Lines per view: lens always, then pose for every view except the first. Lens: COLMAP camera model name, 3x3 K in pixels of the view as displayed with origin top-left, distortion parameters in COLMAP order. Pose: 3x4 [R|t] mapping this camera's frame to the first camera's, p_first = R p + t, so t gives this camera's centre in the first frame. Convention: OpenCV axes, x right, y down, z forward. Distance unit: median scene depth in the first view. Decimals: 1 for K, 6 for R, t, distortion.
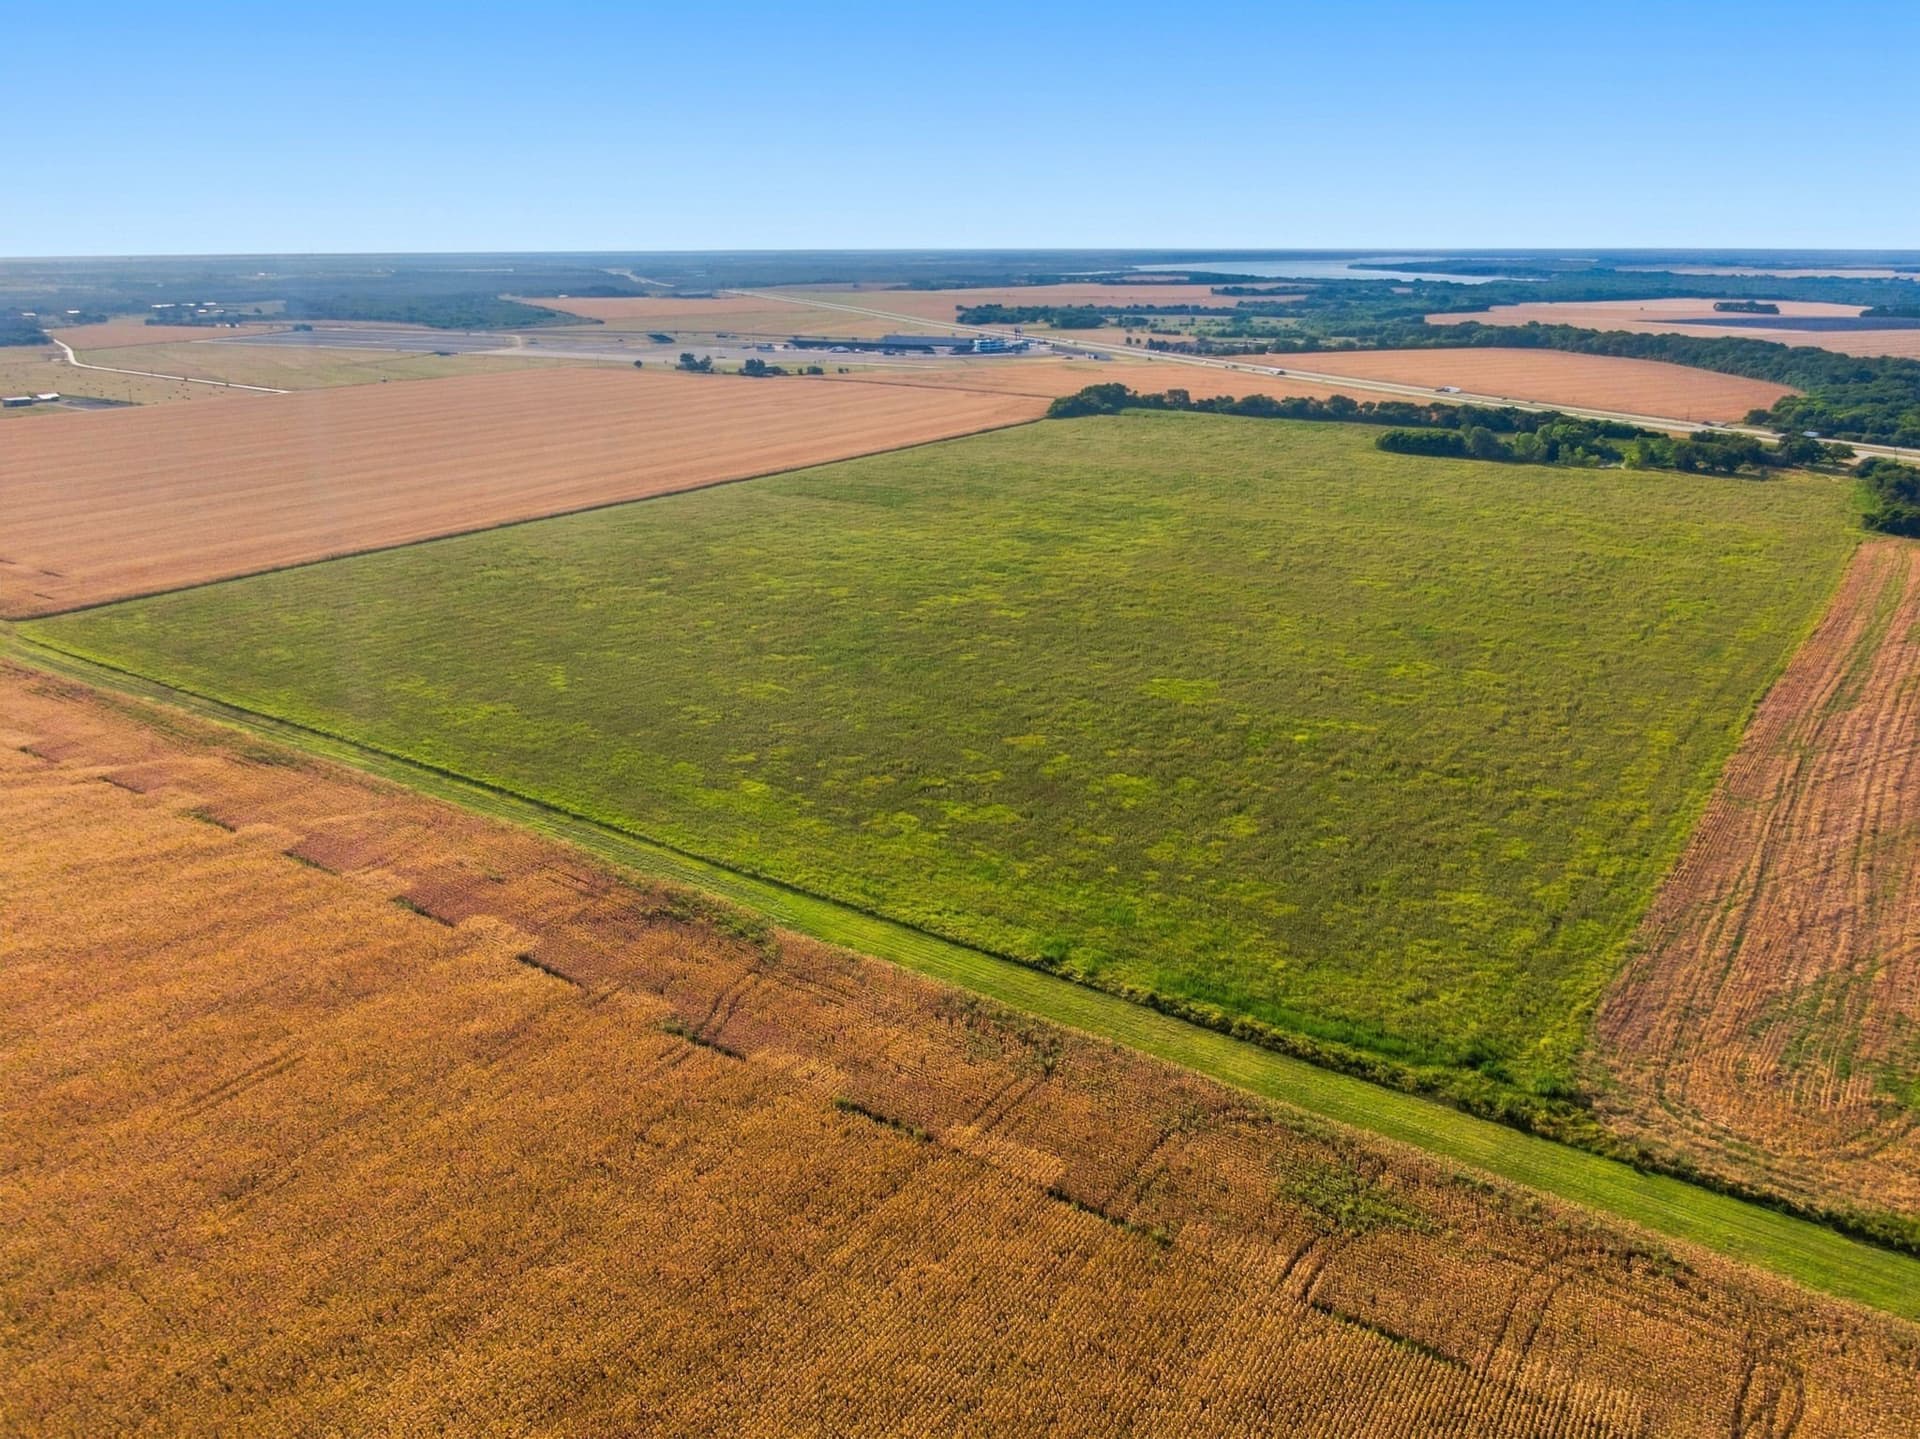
lens RADIAL K [[1371.5, 0, 964.8], [0, 1371.5, 726.0], [0, 0, 1]] dist [0.036745, -0.058657]
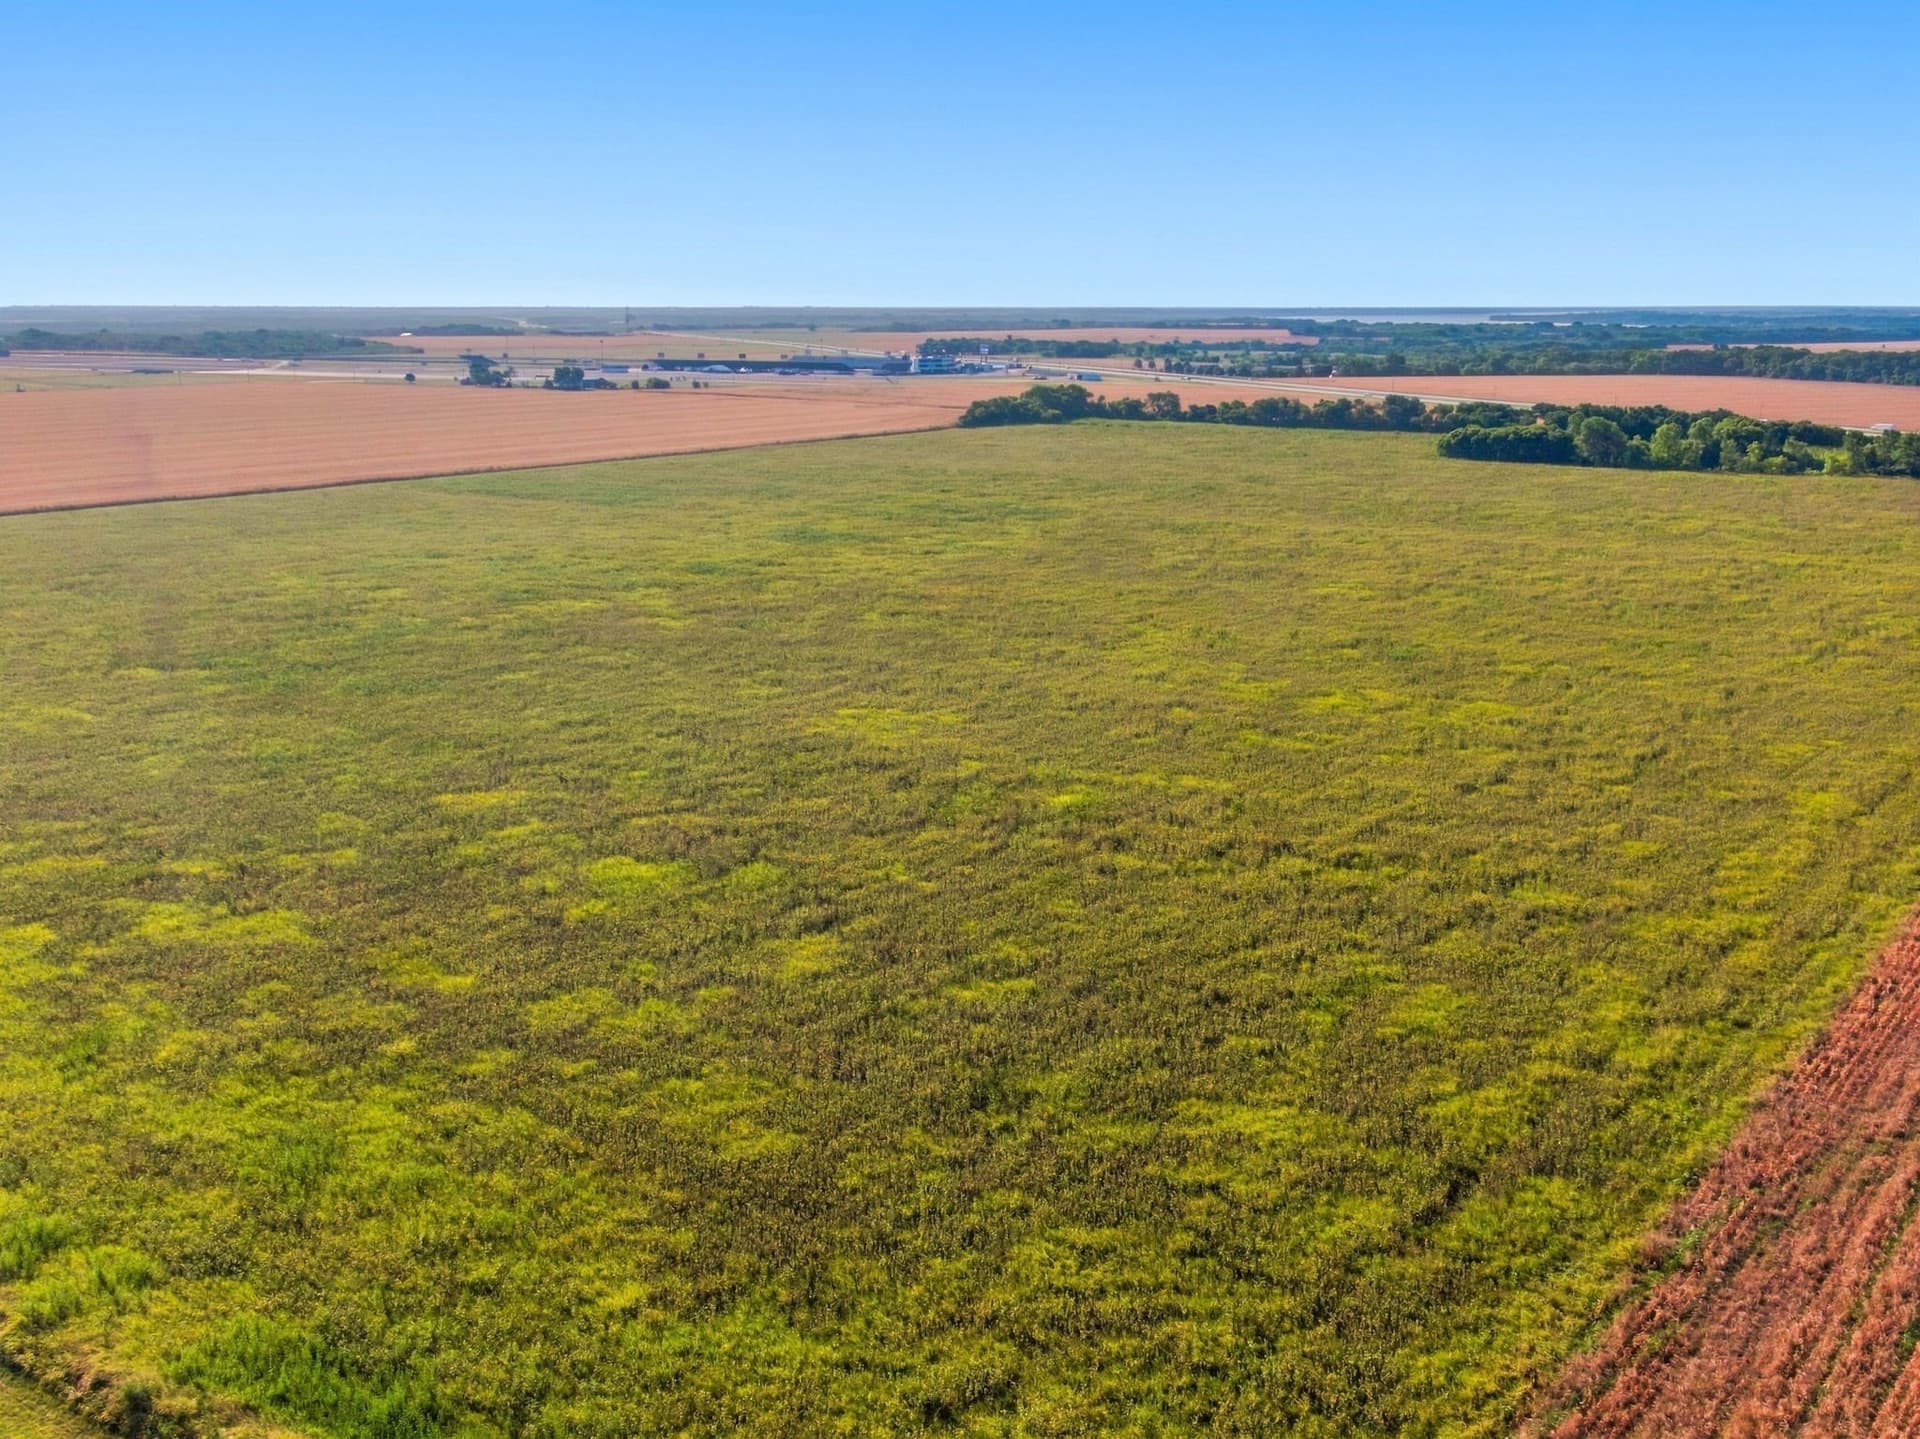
lens RADIAL K [[1857.7, 0, 966.5], [0, 1857.7, 717.2], [0, 0, 1]] dist [0.024281, 0.000000]
pose [[0.999859, 0.004988, -0.016005, 0.181088], [-0.006844, 0.992979, -0.118090, 0.046563], [0.015304, 0.118183, 0.992874, 0.289481]]
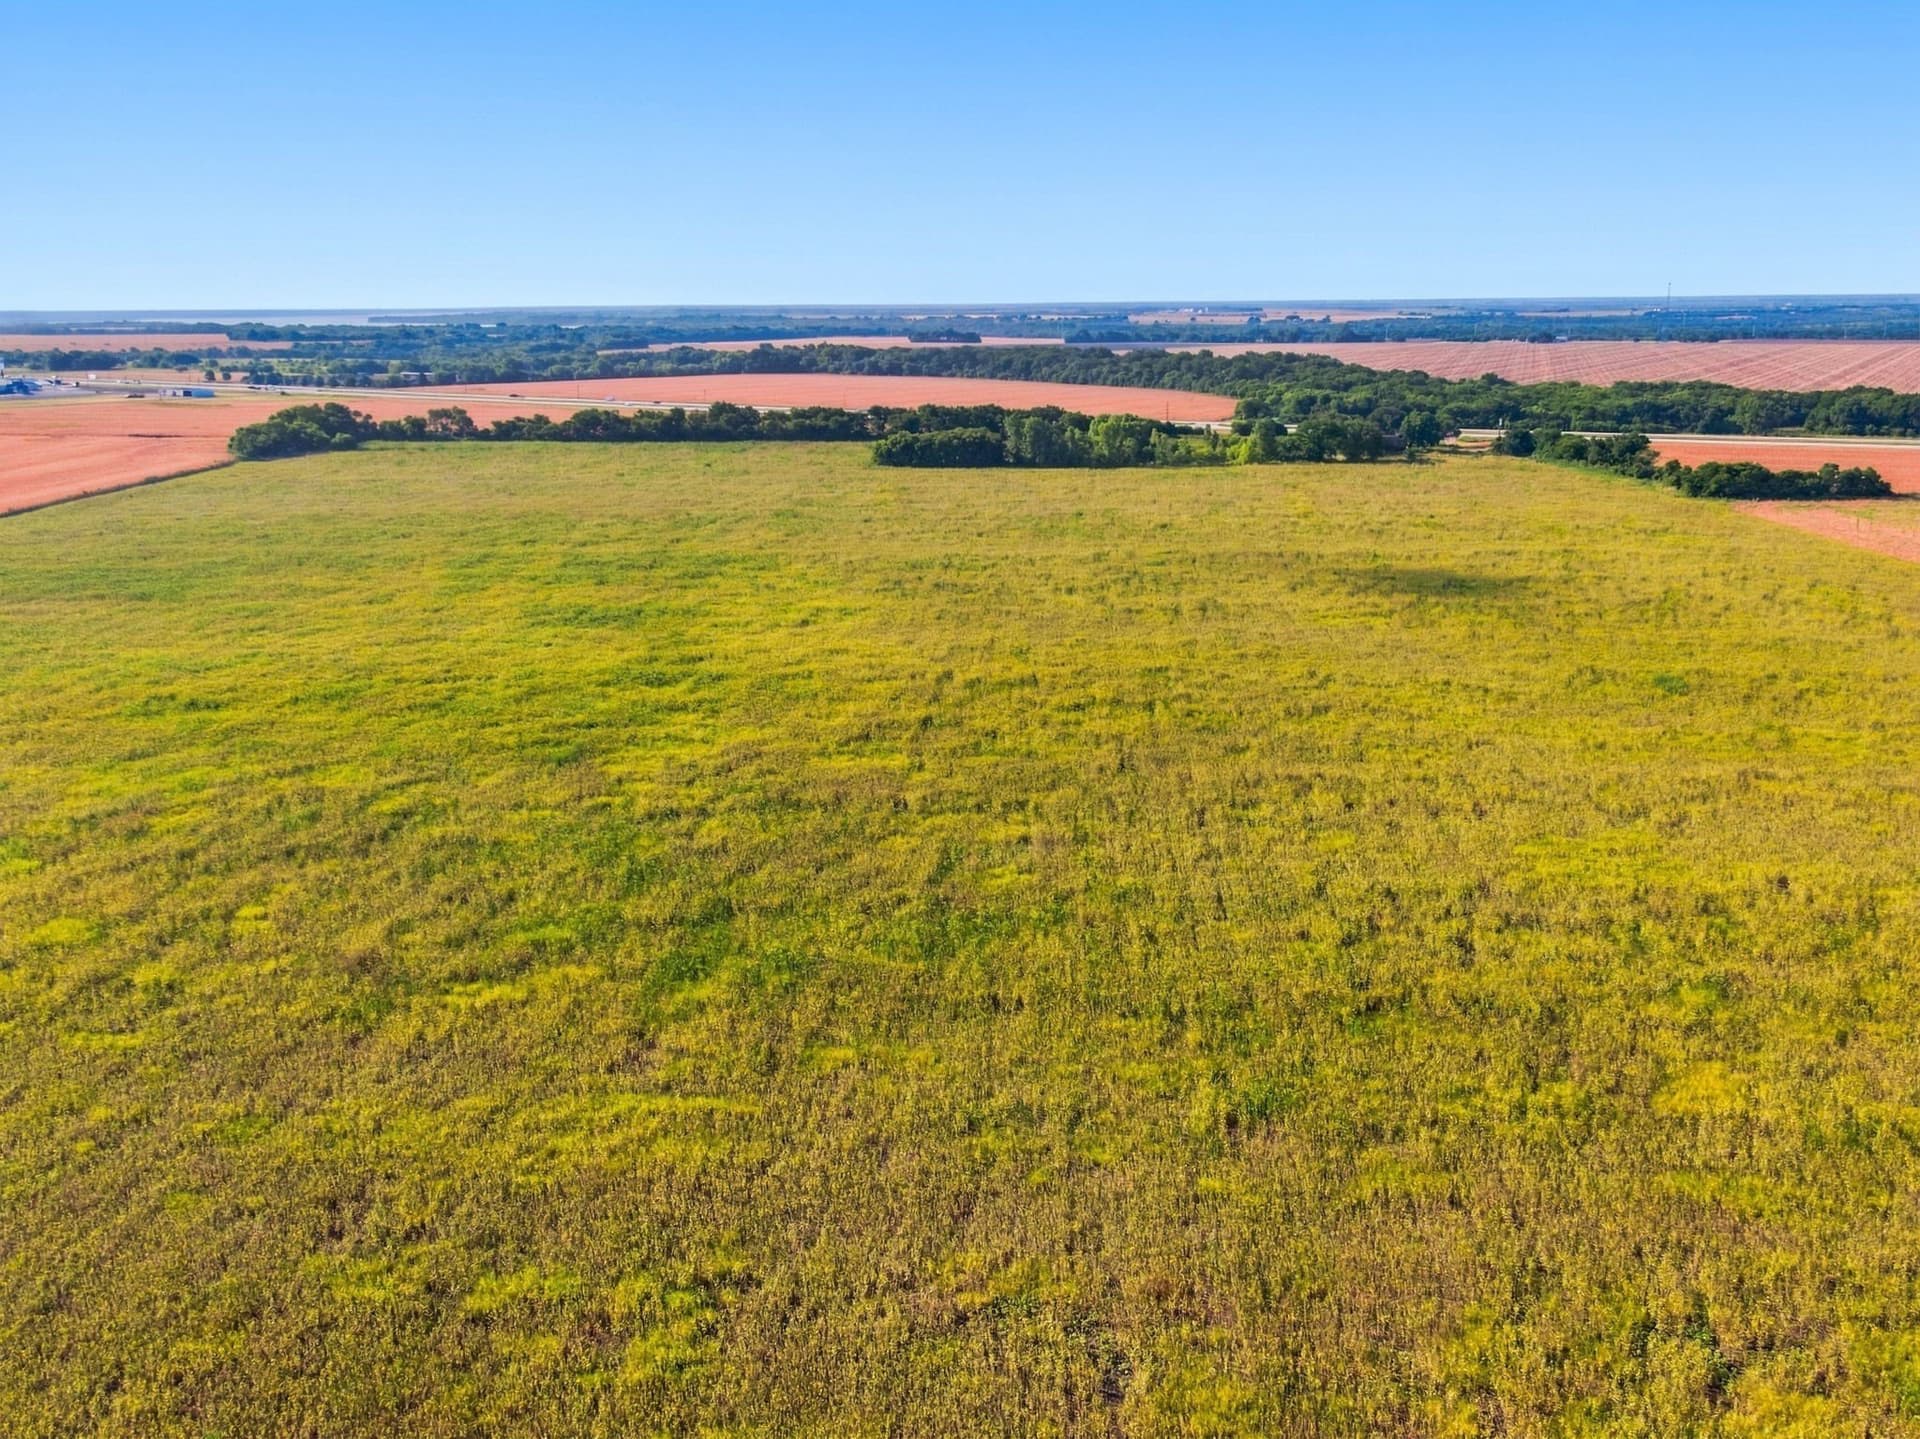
lens RADIAL K [[1857.7, 0, 962.6], [0, 1857.7, 715.5], [0, 0, 1]] dist [0.024281, 0.000000]
pose [[0.834741, -0.124704, 0.536336, -0.244658], [0.188291, 0.979946, -0.065203, -0.060683], [-0.517449, 0.155415, 0.841482, 0.590545]]
